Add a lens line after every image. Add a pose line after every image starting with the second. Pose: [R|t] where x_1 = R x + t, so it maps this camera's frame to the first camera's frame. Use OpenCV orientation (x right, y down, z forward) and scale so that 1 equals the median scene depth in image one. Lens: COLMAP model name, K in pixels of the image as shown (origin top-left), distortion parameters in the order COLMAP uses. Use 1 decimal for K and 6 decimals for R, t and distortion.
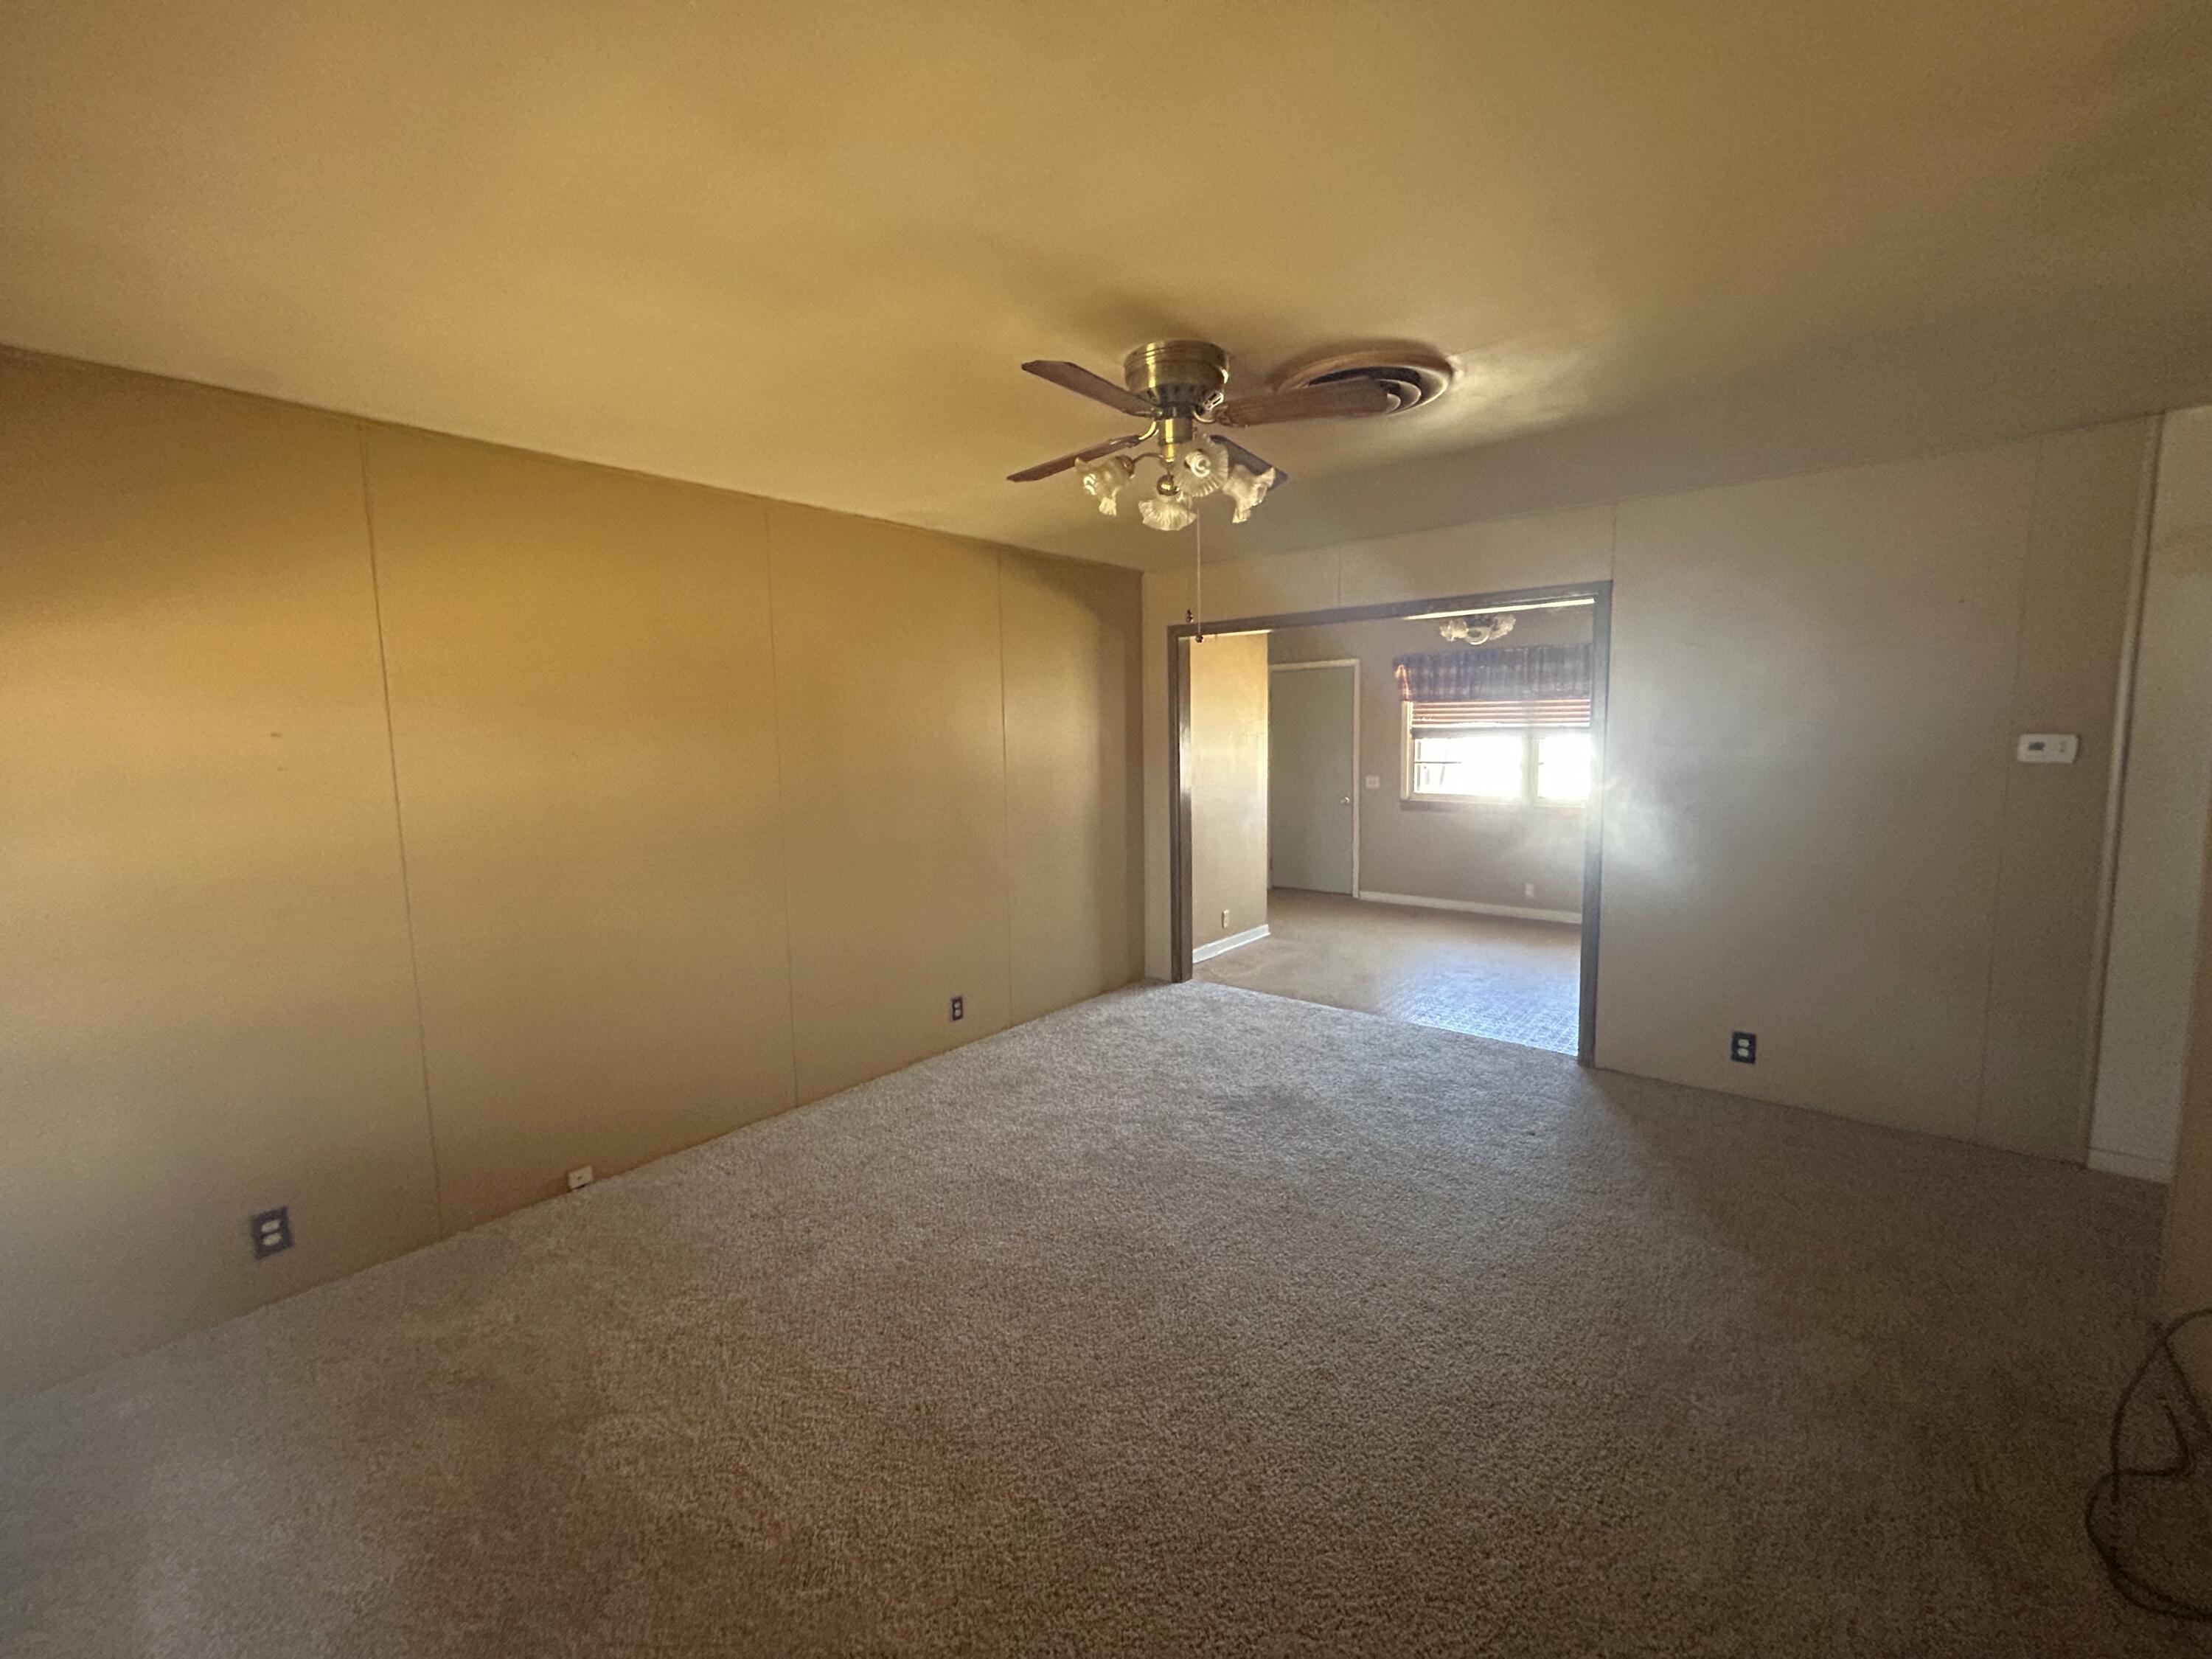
lens RADIAL K [[898.6, 0, 1098.4], [0, 898.6, 830.9], [0, 0, 1]] dist [-0.000353, 0.000139]
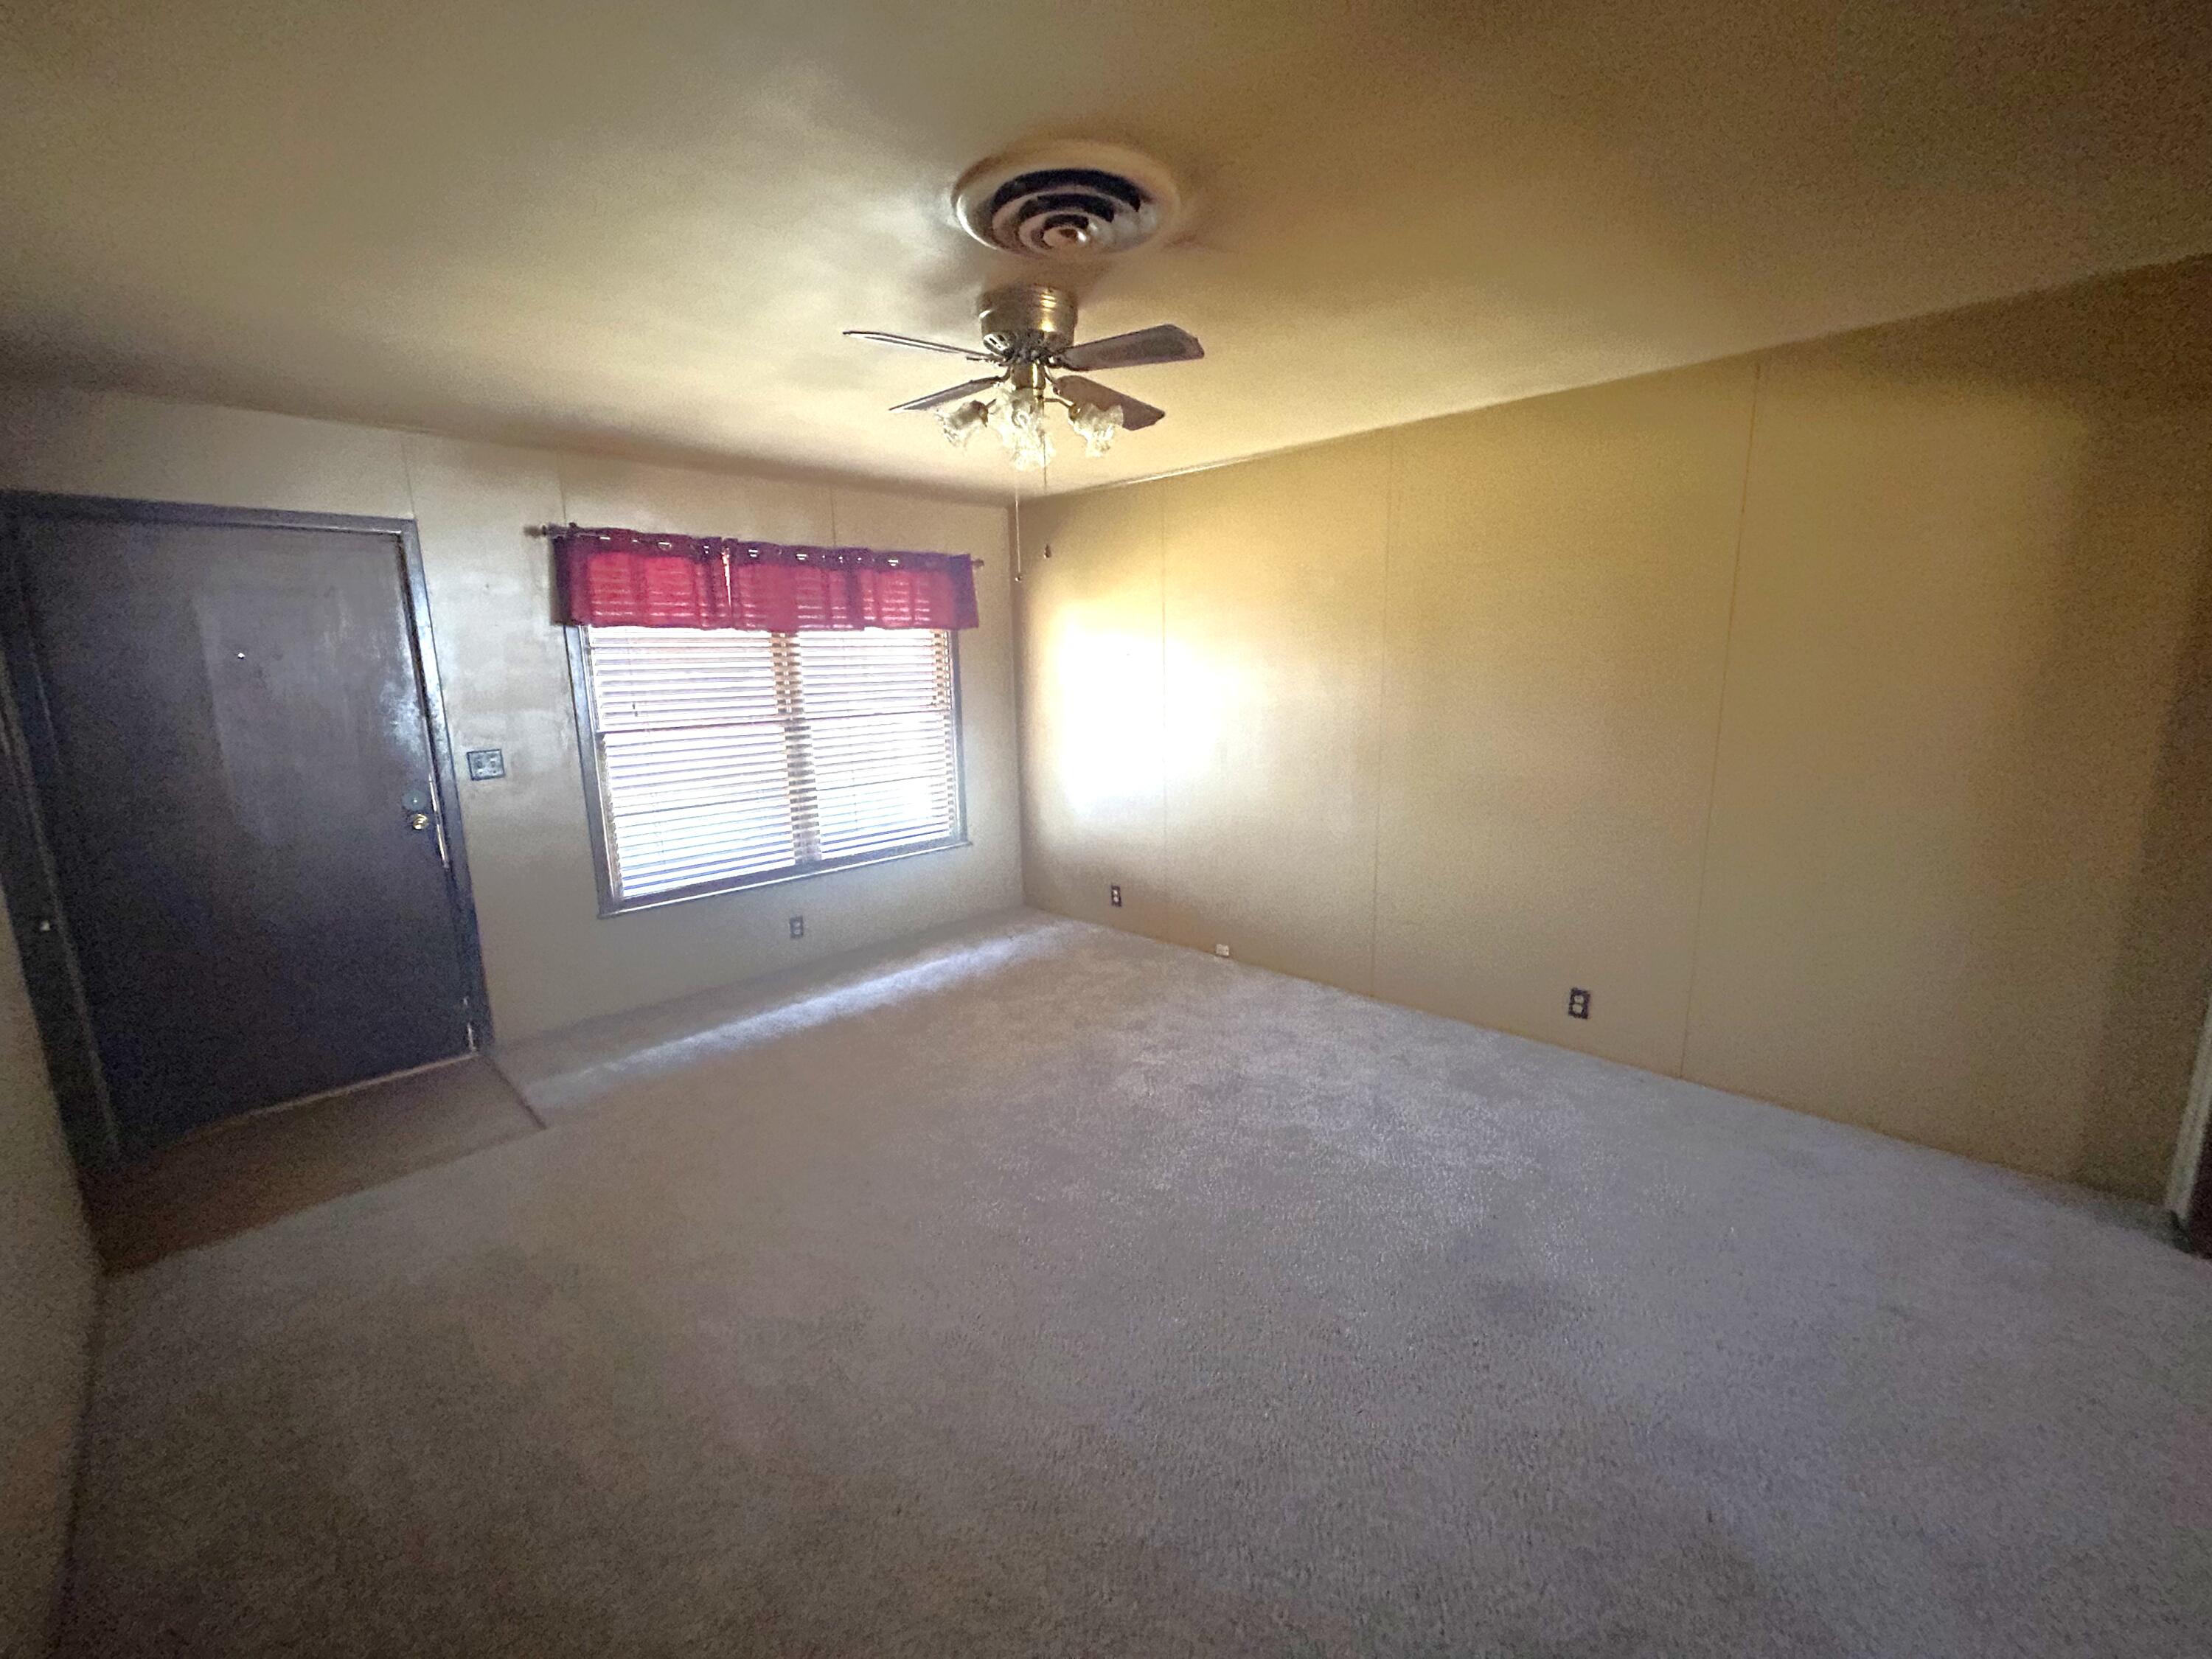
lens RADIAL K [[898.6, 0, 1109.7], [0, 898.6, 834.4], [0, 0, 1]] dist [-0.000353, 0.000139]
pose [[-0.083850, 0.205555, -0.975047, 0.389014], [-0.093570, 0.972545, 0.213074, -0.047567], [0.992076, 0.109101, -0.062314, 0.397738]]
